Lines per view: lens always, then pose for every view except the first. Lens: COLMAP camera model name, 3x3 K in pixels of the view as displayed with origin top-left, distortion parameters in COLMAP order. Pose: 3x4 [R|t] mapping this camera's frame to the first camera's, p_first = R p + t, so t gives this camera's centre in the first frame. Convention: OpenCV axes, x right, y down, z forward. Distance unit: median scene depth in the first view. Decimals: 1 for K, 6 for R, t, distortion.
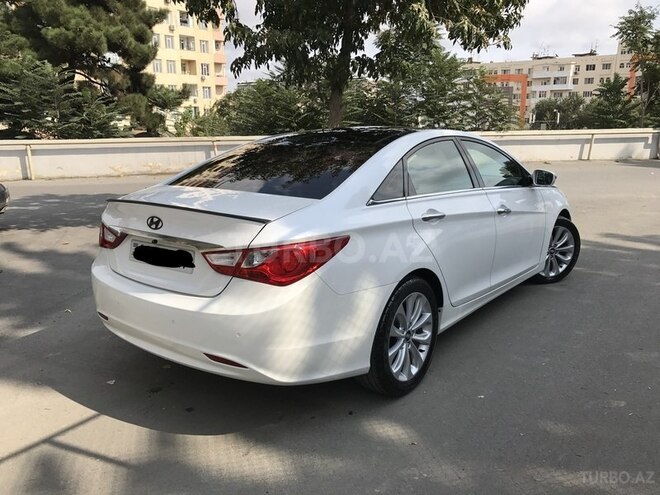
lens RADIAL K [[543.1, 0, 327.2], [0, 543.1, 245.6], [0, 0, 1]] dist [0.010525, -0.000188]
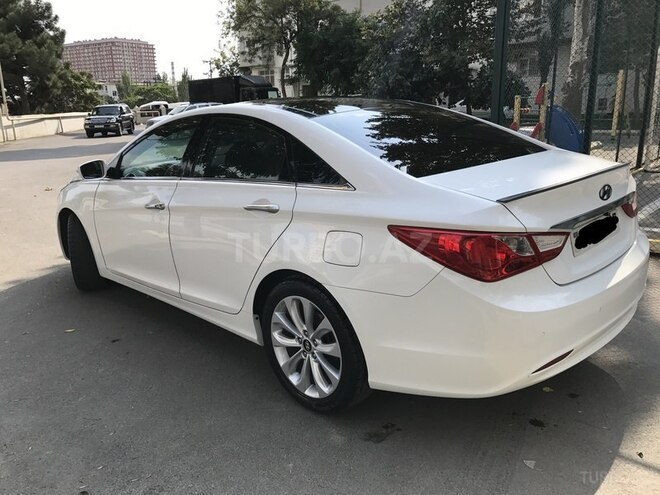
lens RADIAL K [[543.1, 0, 327.2], [0, 543.1, 245.6], [0, 0, 1]] dist [0.010525, -0.000188]
pose [[0.110444, -0.243560, 0.963577, -1.003362], [0.245462, 0.946160, 0.211023, -0.208485], [-0.963094, 0.213215, 0.164282, 1.069065]]
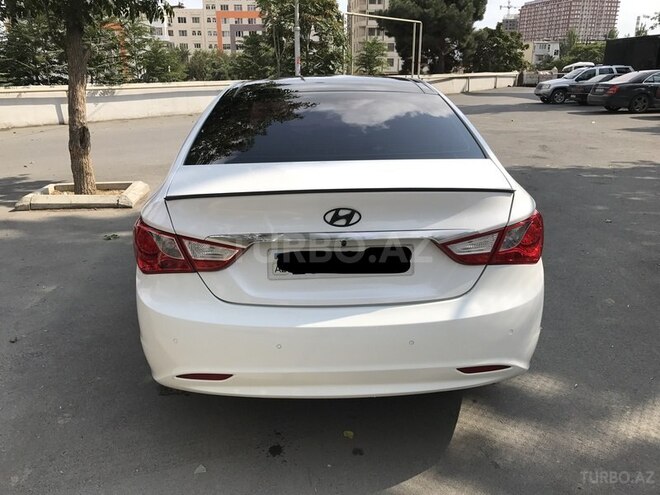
lens RADIAL K [[543.1, 0, 327.2], [0, 543.1, 245.6], [0, 0, 1]] dist [0.010525, -0.000188]
pose [[0.763815, -0.191084, 0.616500, -0.629589], [0.139409, 0.981467, 0.131485, -0.082123], [-0.630199, -0.014485, 0.776298, 0.387643]]
